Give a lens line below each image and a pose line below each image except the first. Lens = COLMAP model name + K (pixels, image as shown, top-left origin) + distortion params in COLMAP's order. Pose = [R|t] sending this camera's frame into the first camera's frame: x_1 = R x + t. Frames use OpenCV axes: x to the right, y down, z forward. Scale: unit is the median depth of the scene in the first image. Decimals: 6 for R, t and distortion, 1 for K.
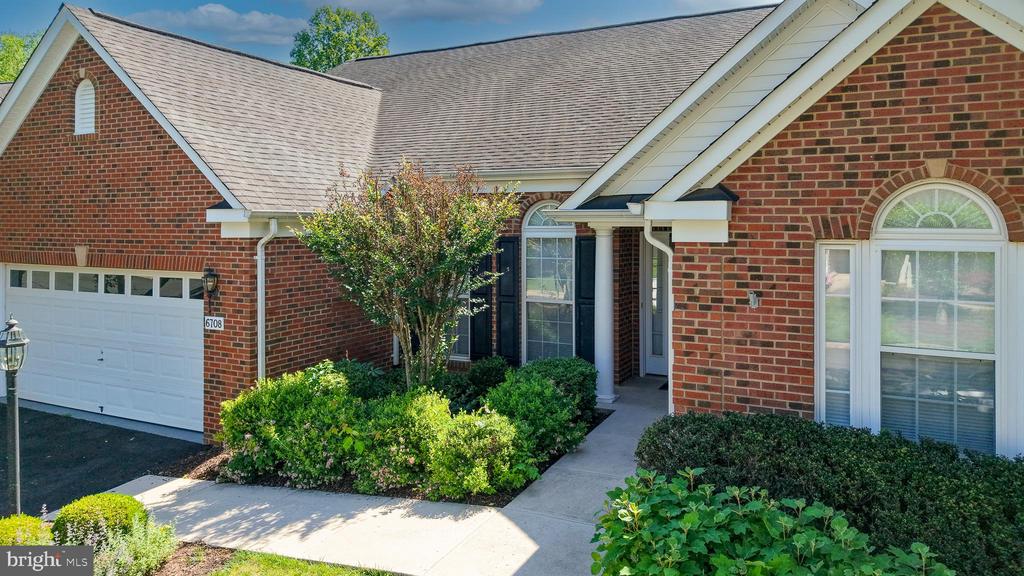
lens RADIAL K [[713.0, 0, 520.5], [0, 713.0, 246.5], [0, 0, 1]] dist [-0.009402, -0.003209]
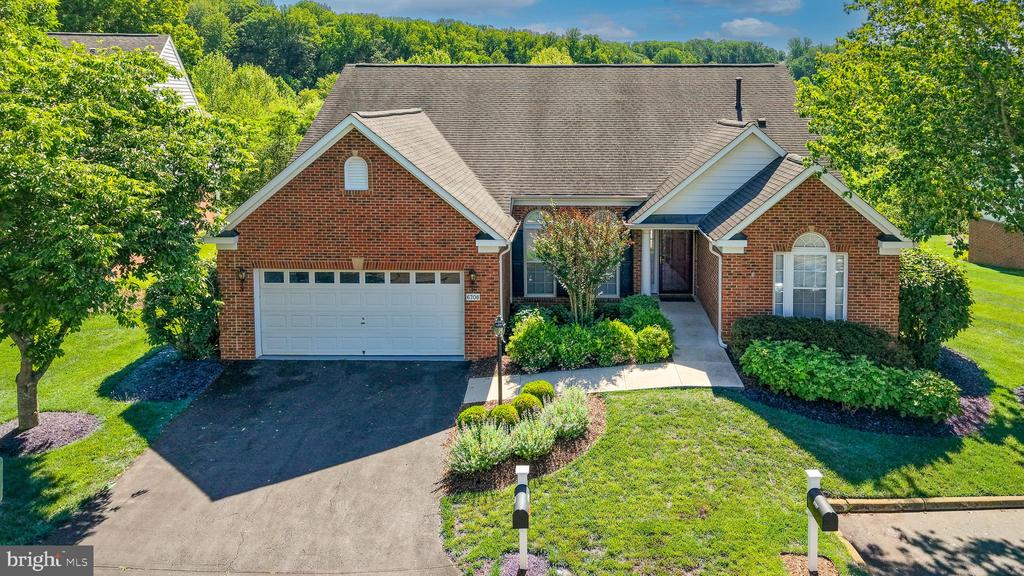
lens RADIAL K [[721.7, 0, 560.1], [0, 721.7, 183.0], [0, 0, 1]] dist [0.003864, 0.000896]
pose [[0.907593, -0.052508, 0.416554, -1.293238], [0.015416, 0.995647, 0.091915, -0.470539], [-0.419567, -0.077000, 0.904453, -1.027634]]
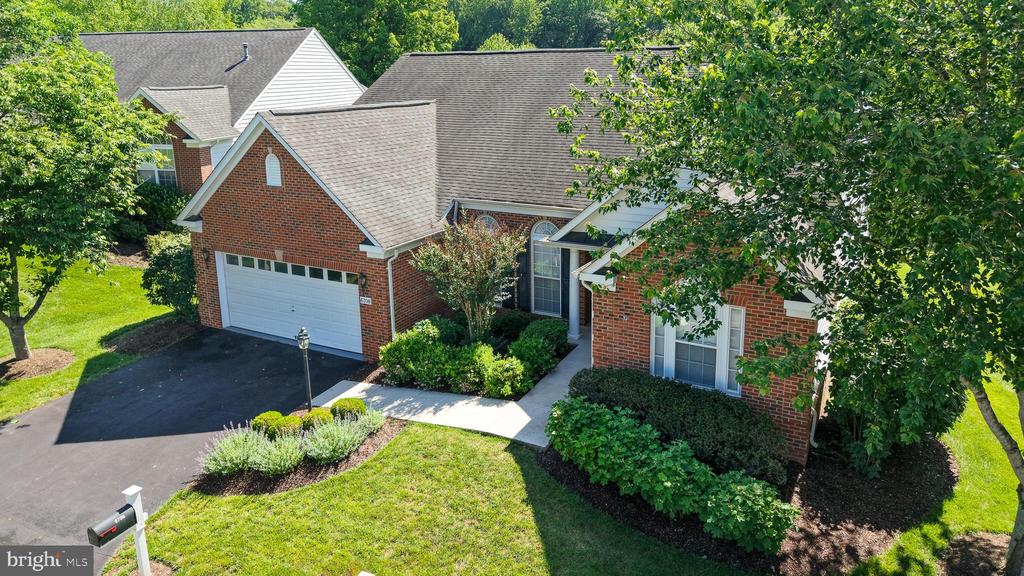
lens RADIAL K [[703.1, 0, 536.0], [0, 703.1, 256.5], [0, 0, 1]] dist [0.015964, -0.001619]
pose [[0.999691, -0.008069, -0.023520, 0.081871], [0.013144, 0.974413, 0.224380, -0.538813], [0.021108, -0.224620, 0.974218, -0.999452]]
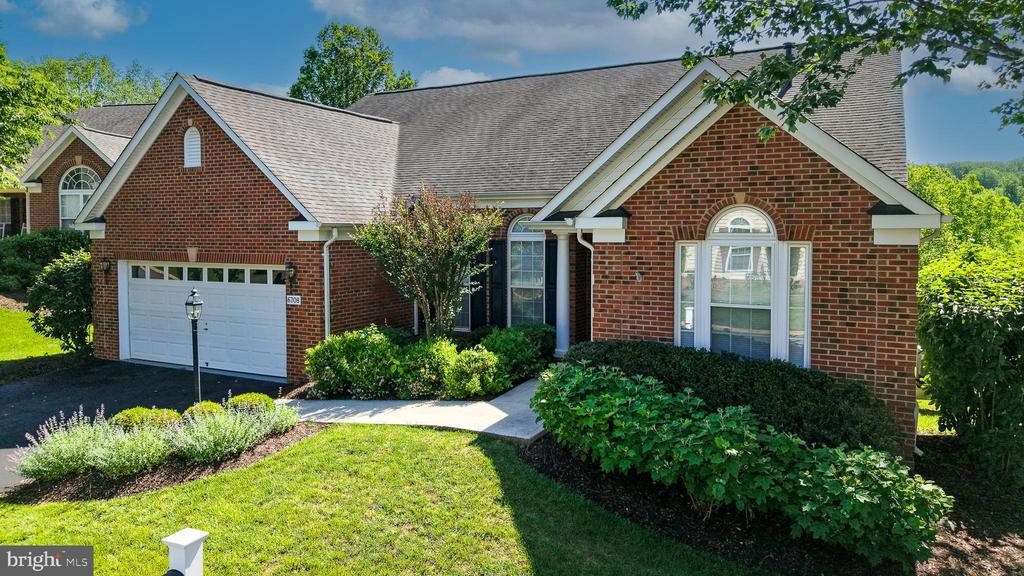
lens RADIAL K [[701.3, 0, 512.0], [0, 701.3, 288.0], [0, 0, 1]] dist [0.010033, -0.004014]
pose [[0.999886, -0.001444, -0.015056, 0.047777], [0.002202, 0.998724, 0.050446, 0.015547], [0.014964, -0.050473, 0.998613, -0.552496]]
